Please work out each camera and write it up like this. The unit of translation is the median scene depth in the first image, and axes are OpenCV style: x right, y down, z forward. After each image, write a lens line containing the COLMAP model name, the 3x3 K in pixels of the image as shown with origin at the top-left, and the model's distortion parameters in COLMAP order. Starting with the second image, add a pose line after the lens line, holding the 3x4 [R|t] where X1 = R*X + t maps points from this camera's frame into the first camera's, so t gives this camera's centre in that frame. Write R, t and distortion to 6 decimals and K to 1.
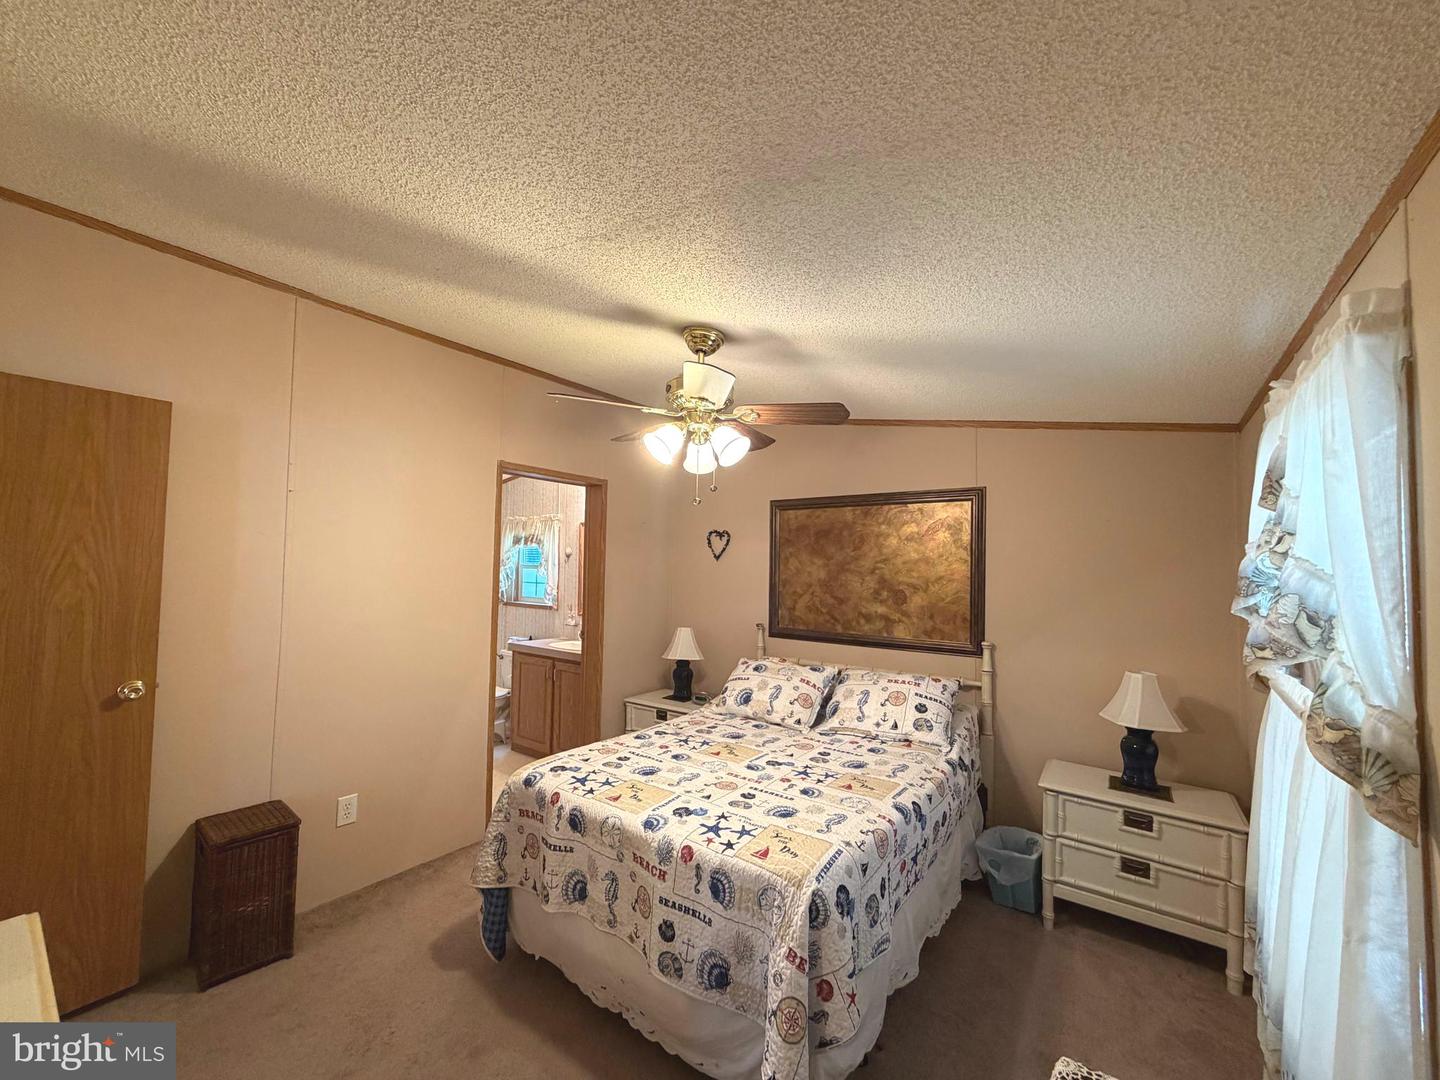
lens RADIAL K [[574.5, 0, 716.2], [0, 574.5, 545.9], [0, 0, 1]] dist [0.000959, 0.000021]
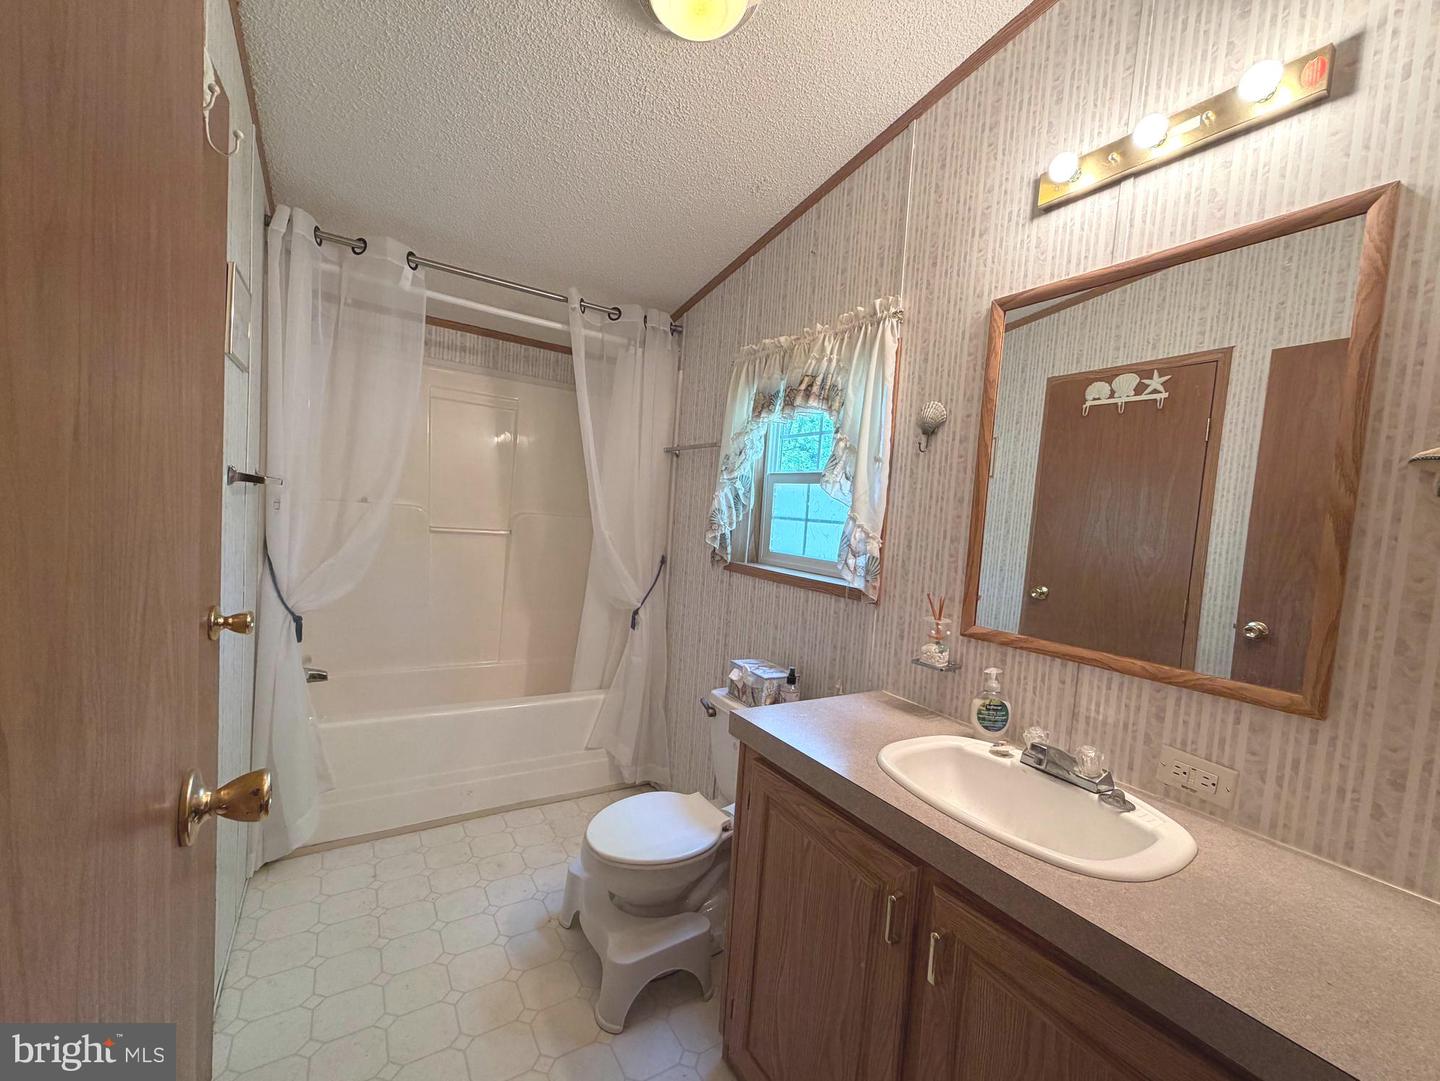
lens RADIAL K [[577.5, 0, 721.1], [0, 577.5, 545.1], [0, 0, 1]] dist [-0.000031, -0.000001]
pose [[0.926145, 0.071556, -0.370317, -0.236555], [-0.044794, 0.995757, 0.080383, 0.056184], [0.374498, -0.057858, 0.925421, 0.661892]]
